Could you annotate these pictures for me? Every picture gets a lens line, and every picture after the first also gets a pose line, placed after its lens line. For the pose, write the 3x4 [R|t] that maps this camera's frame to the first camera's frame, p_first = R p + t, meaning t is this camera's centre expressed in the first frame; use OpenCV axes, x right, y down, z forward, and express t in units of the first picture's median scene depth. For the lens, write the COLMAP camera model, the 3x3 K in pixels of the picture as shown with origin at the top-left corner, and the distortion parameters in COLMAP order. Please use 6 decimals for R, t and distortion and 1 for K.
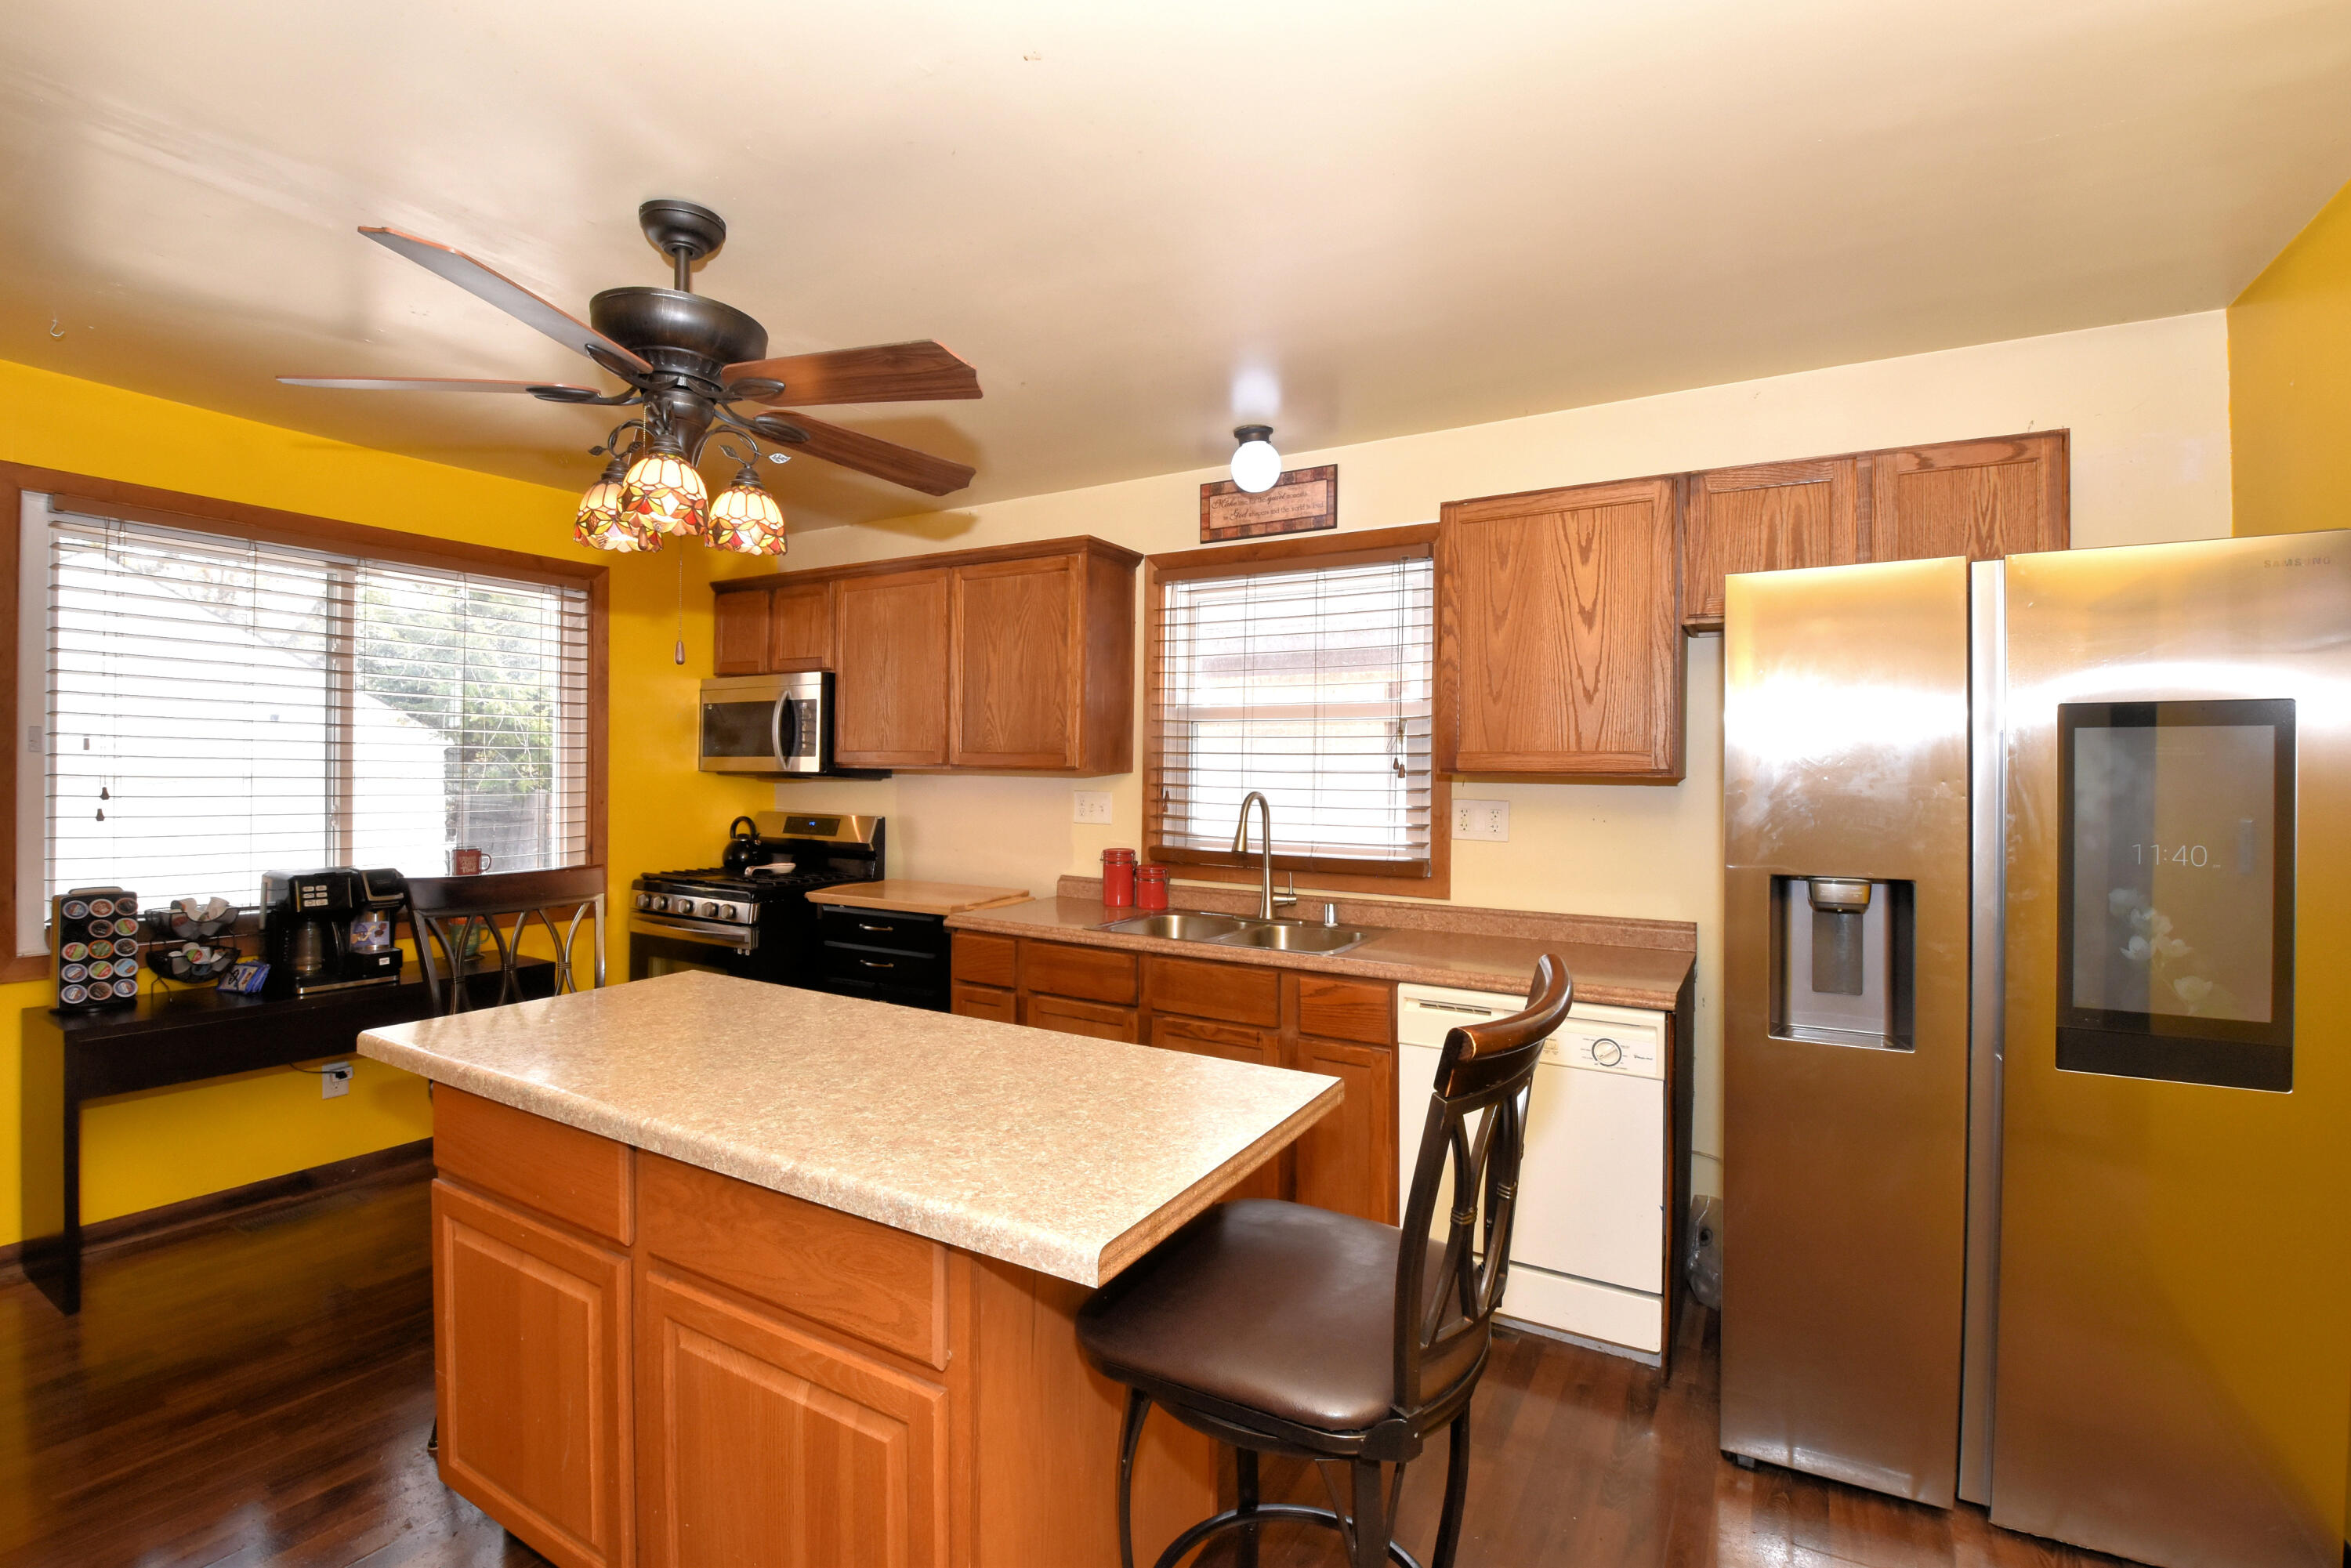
lens RADIAL K [[1026.8, 0, 1175.5], [0, 1026.8, 784.0], [0, 0, 1]] dist [-0.000812, -0.000304]
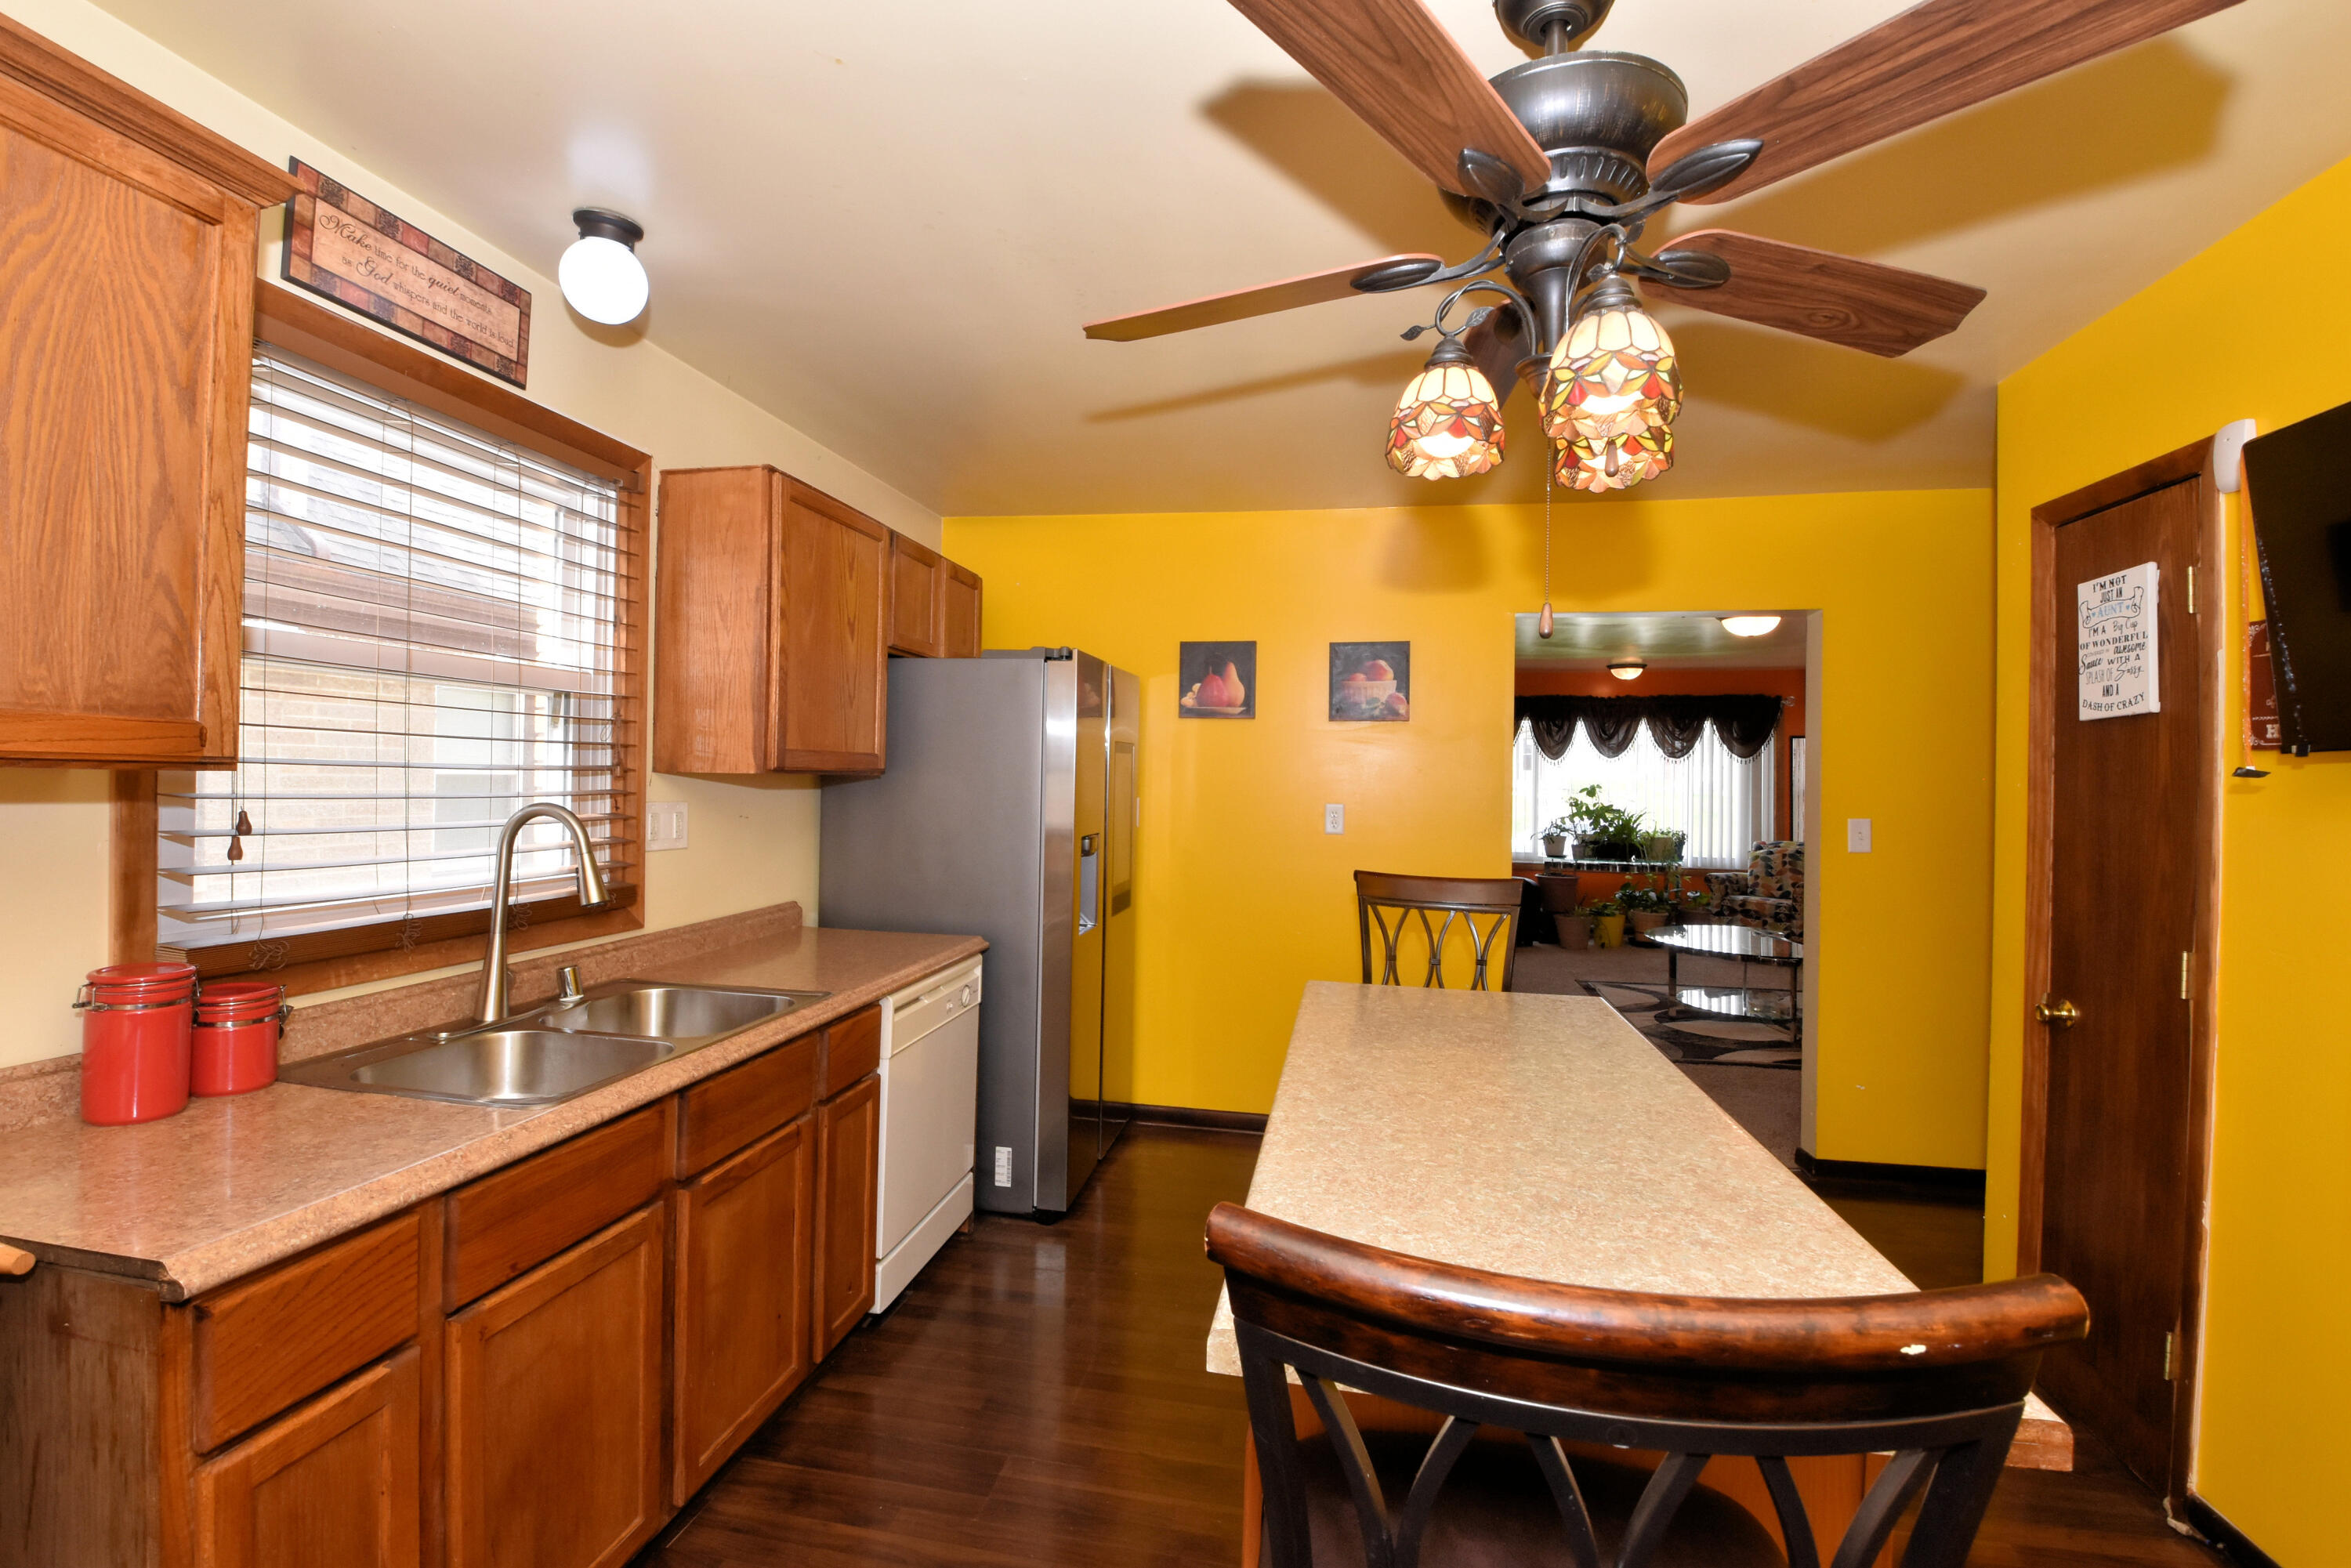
lens RADIAL K [[1086.0, 0, 1175.5], [0, 1086.0, 784.0], [0, 0, 1]] dist [-0.001242, -0.000305]
pose [[-0.320945, -0.022961, 0.946819, -1.114603], [-0.016600, 0.999689, 0.018617, -0.036766], [-0.946952, -0.009743, -0.321227, 1.475006]]
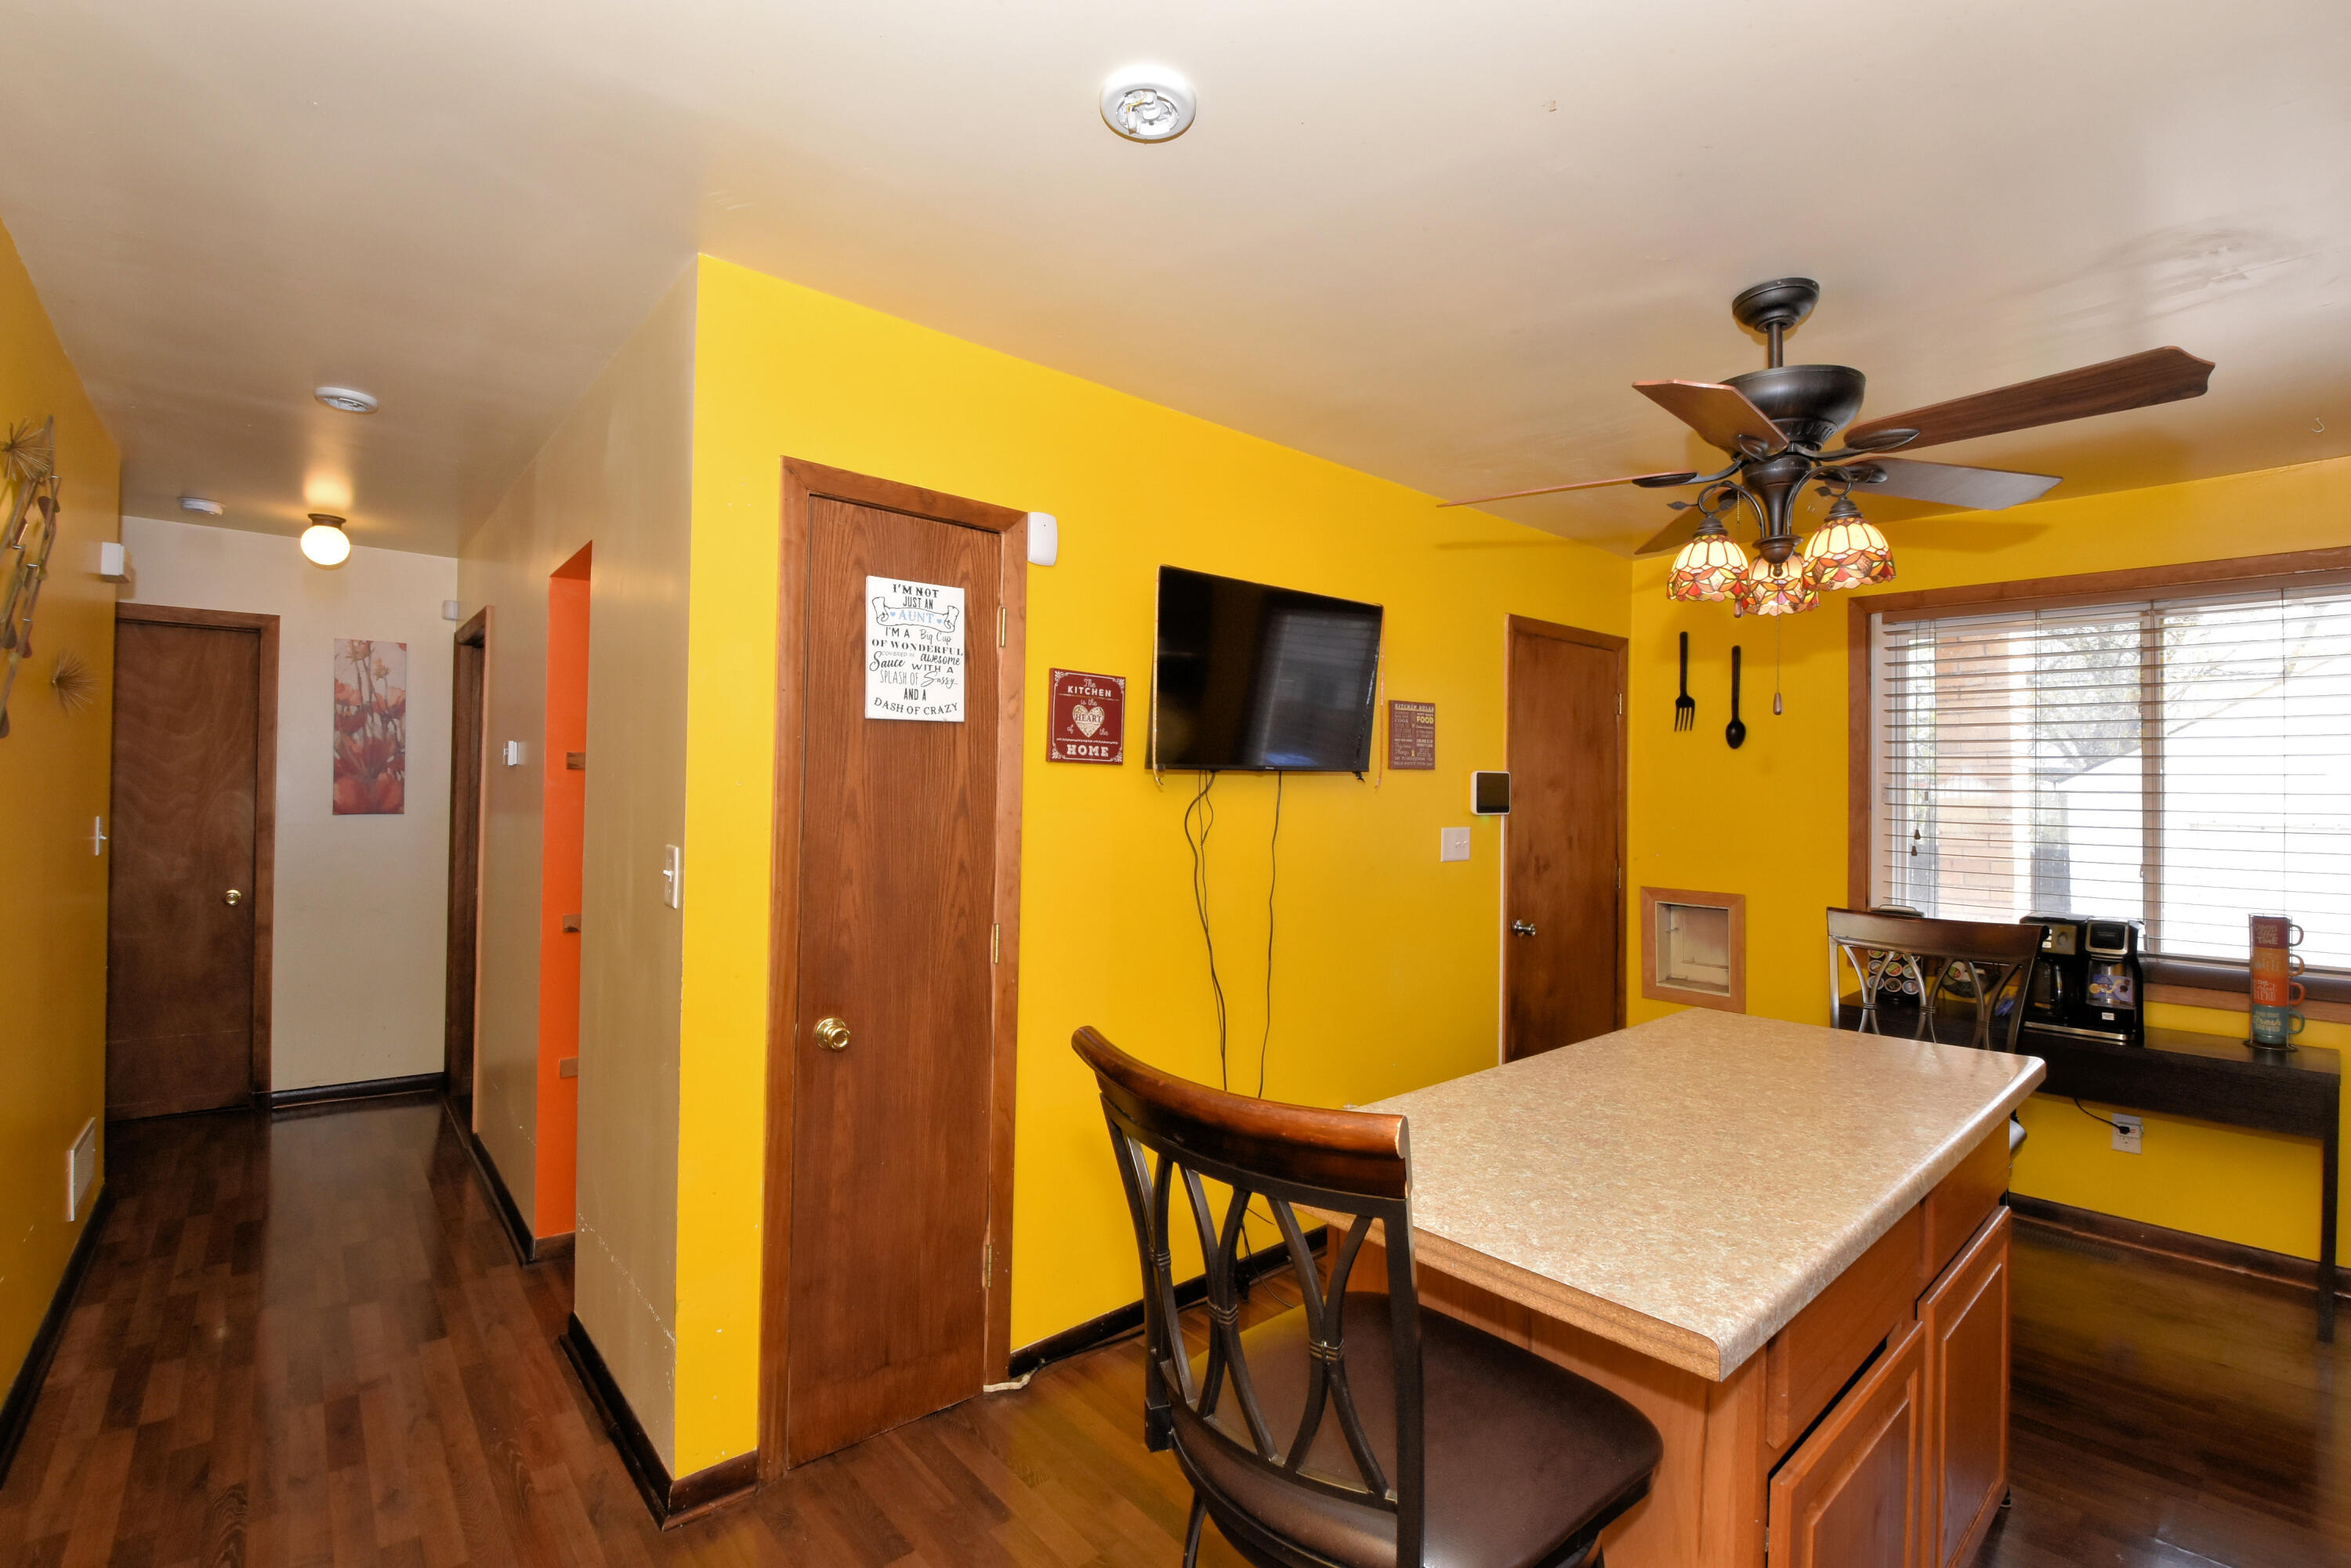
lens RADIAL K [[1026.8, 0, 1175.5], [0, 1026.8, 784.0], [0, 0, 1]] dist [-0.000812, -0.000304]
pose [[-0.352951, -0.030932, -0.935130, 0.714126], [-0.020323, 0.999471, -0.025390, -0.008055], [0.935421, 0.010043, -0.353393, 0.796626]]
